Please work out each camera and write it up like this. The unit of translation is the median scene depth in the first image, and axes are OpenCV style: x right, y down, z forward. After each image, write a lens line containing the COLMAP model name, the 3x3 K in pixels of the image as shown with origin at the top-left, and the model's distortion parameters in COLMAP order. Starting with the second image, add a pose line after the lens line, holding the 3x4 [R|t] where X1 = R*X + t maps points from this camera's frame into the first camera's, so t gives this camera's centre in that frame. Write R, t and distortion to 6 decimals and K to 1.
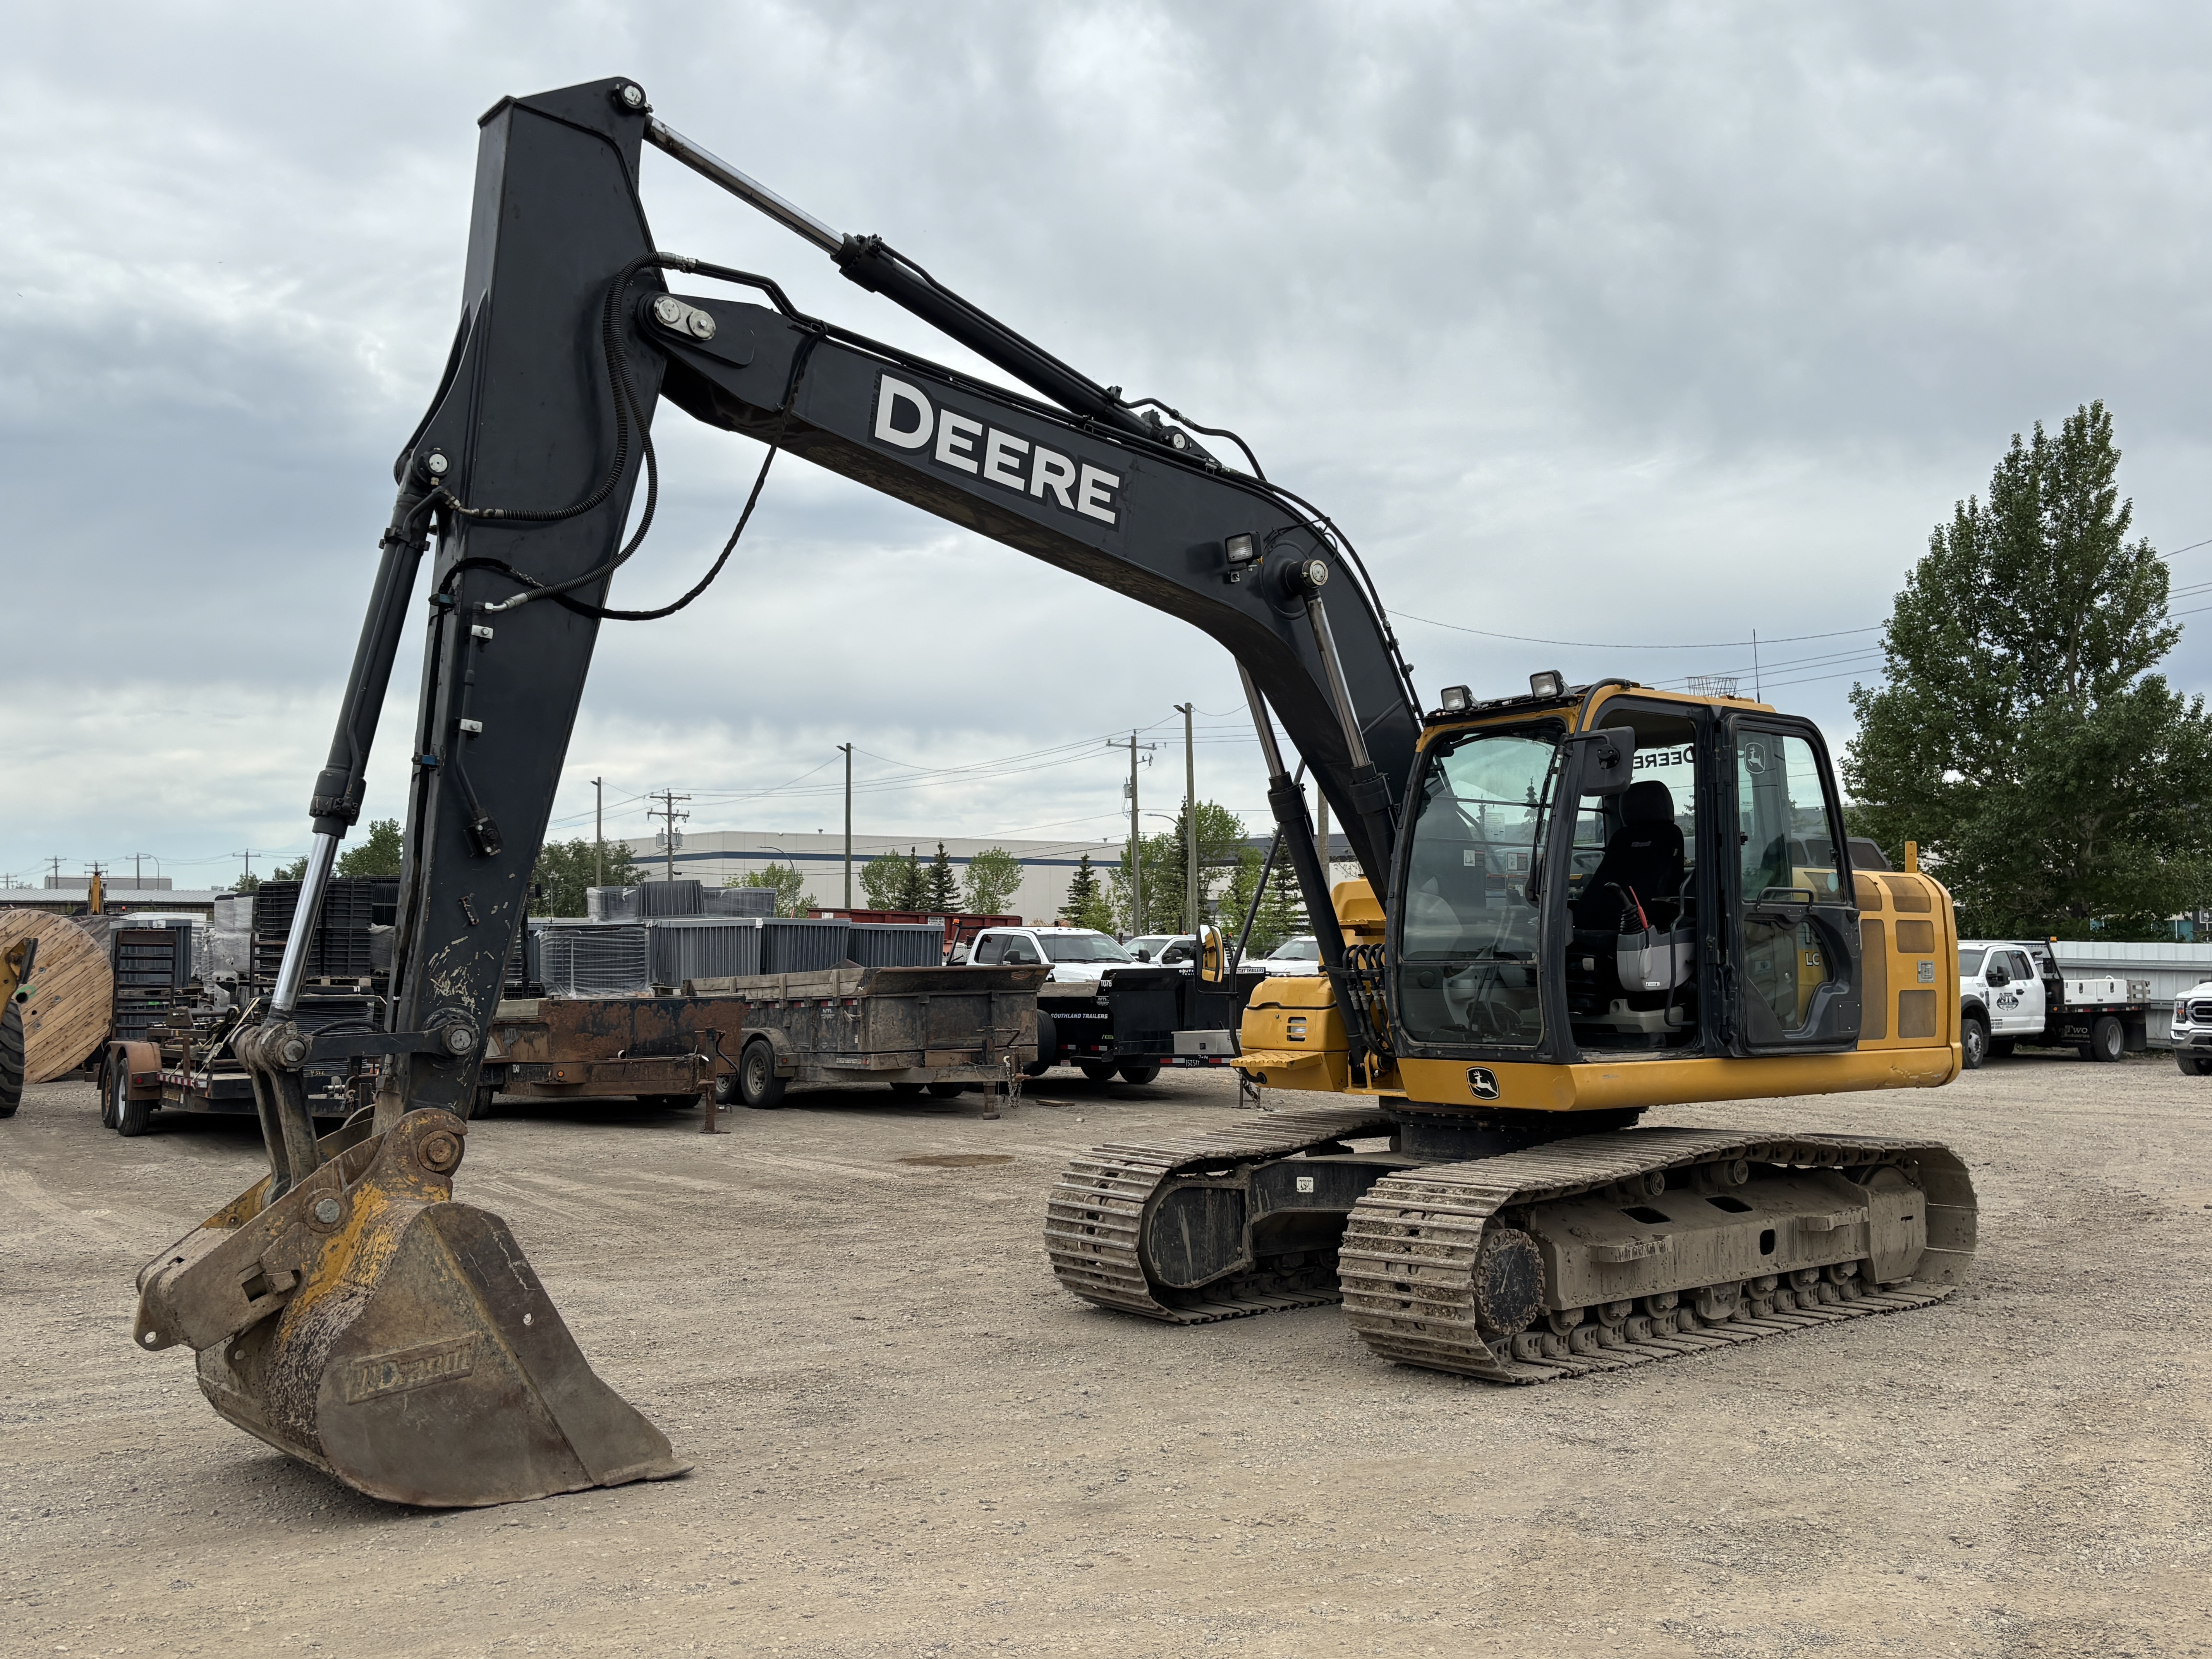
lens RADIAL K [[2013.9, 0, 1106.0], [0, 2013.9, 829.5], [0, 0, 1]] dist [0.002035, 0.001751]
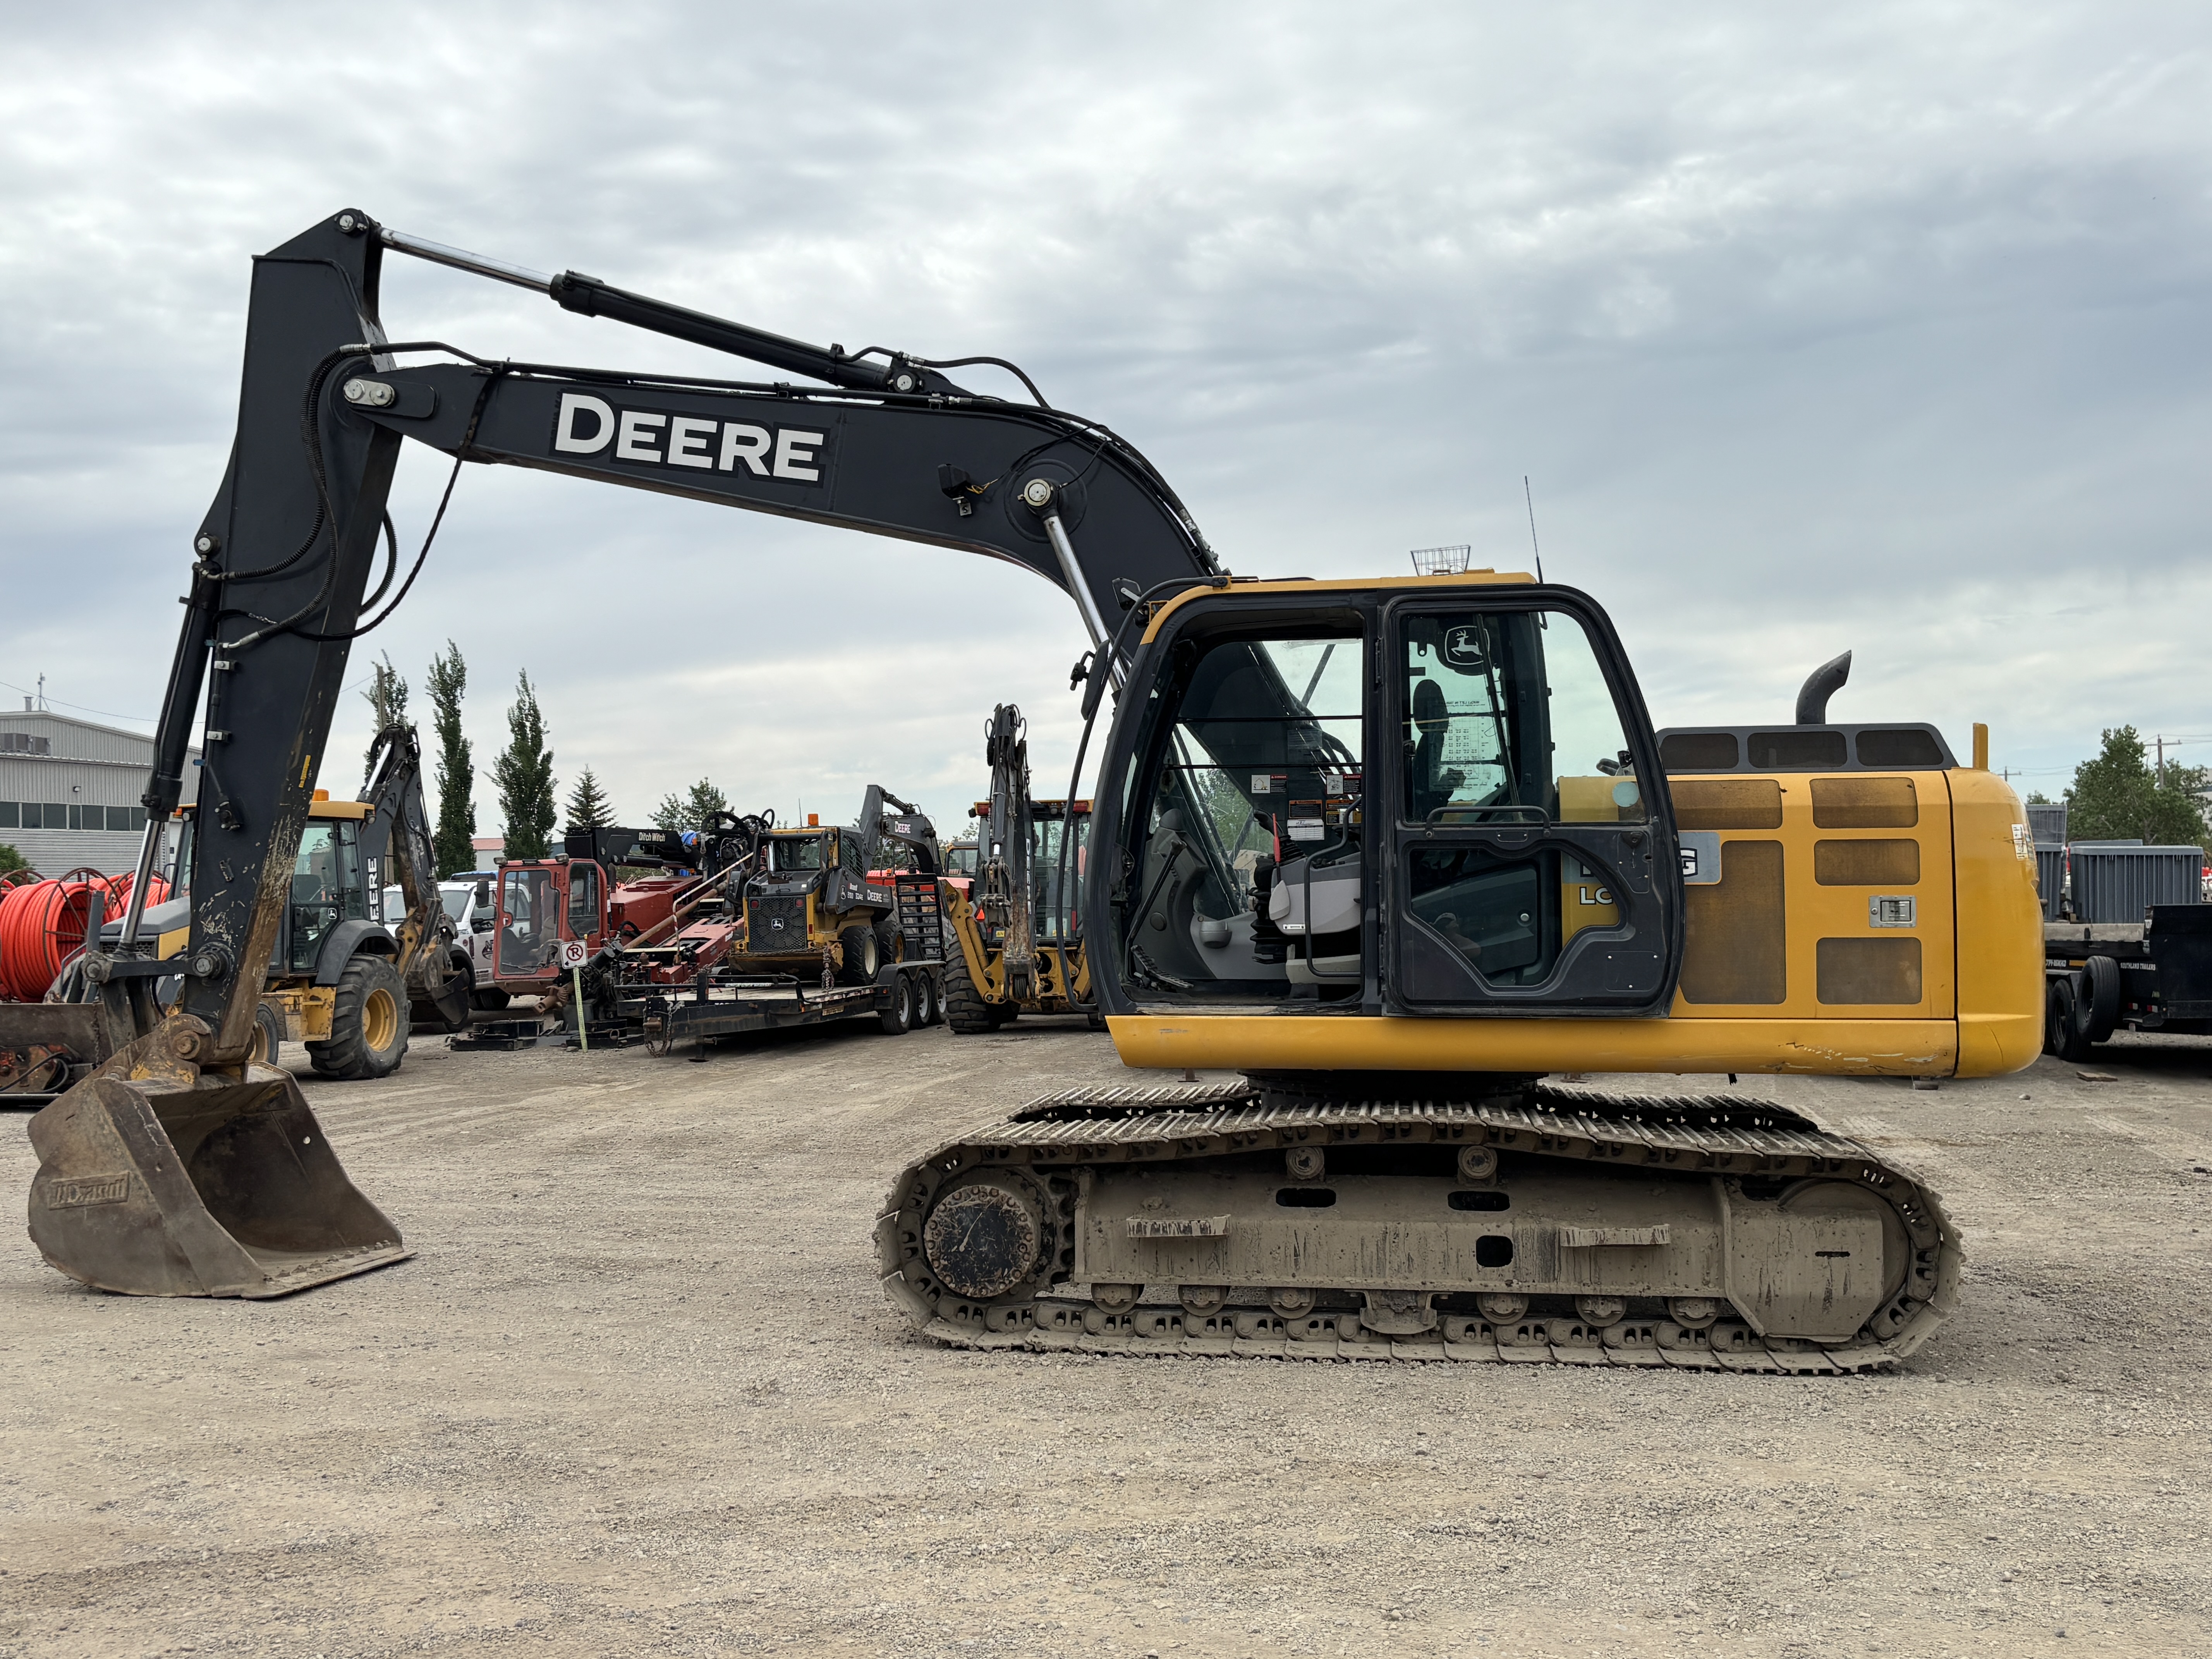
lens RADIAL K [[2274.2, 0, 1106.0], [0, 2274.2, 829.5], [0, 0, 1]] dist [-0.010982, 0.010749]
pose [[0.690635, -0.027040, -0.722697, 0.898997], [0.054733, 0.998389, 0.014950, 0.016538], [0.721129, -0.049880, 0.691003, 0.279196]]
